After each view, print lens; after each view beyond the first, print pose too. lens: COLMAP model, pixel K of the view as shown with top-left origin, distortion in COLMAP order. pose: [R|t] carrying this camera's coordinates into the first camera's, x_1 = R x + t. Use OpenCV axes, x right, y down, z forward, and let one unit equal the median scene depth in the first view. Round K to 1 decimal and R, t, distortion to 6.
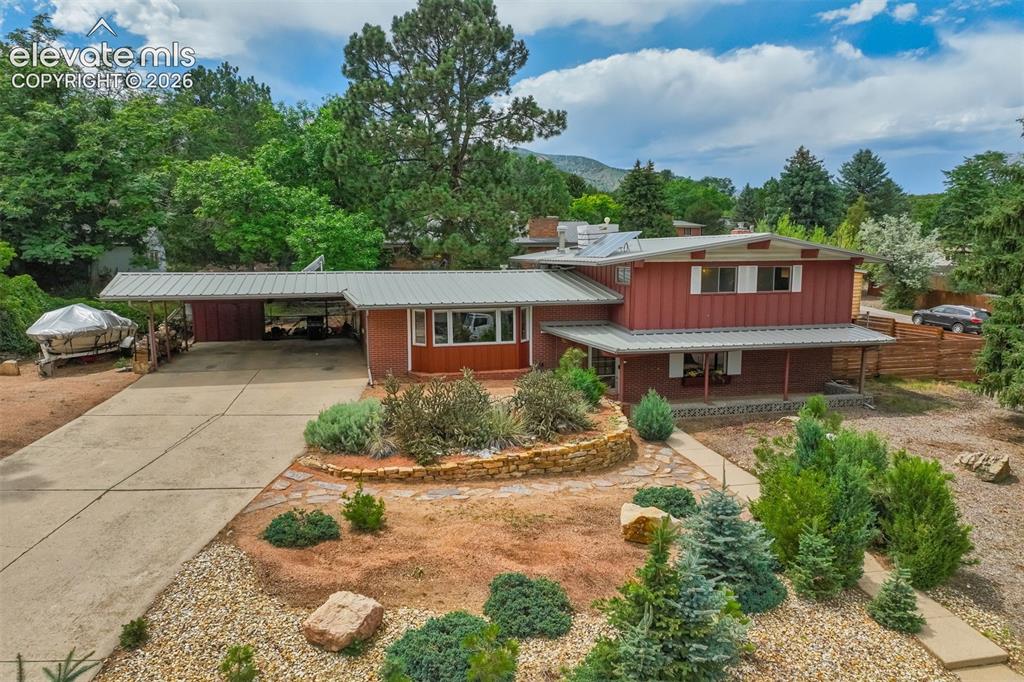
lens RADIAL K [[757.1, 0, 512.0], [0, 757.1, 341.0], [0, 0, 1]] dist [-0.008555, 0.034047]
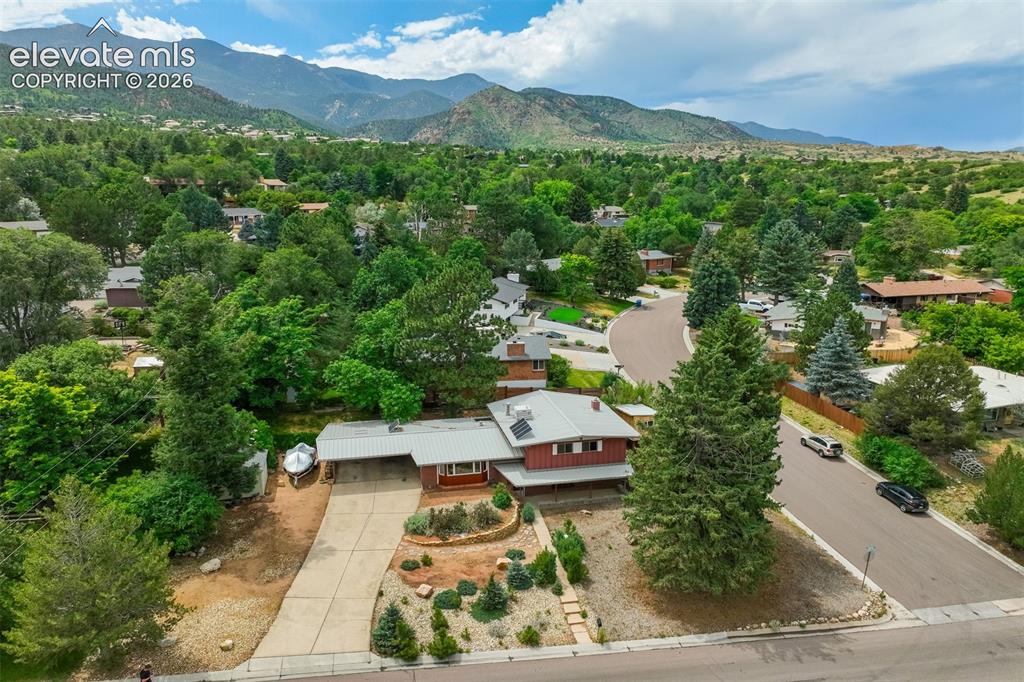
lens RADIAL K [[757.1, 0, 512.0], [0, 757.1, 341.0], [0, 0, 1]] dist [-0.008555, 0.034047]
pose [[0.999457, 0.007073, -0.032195, 0.299529], [-0.004710, 0.997331, 0.072866, -0.999883], [0.032625, -0.072674, 0.996822, -2.328253]]
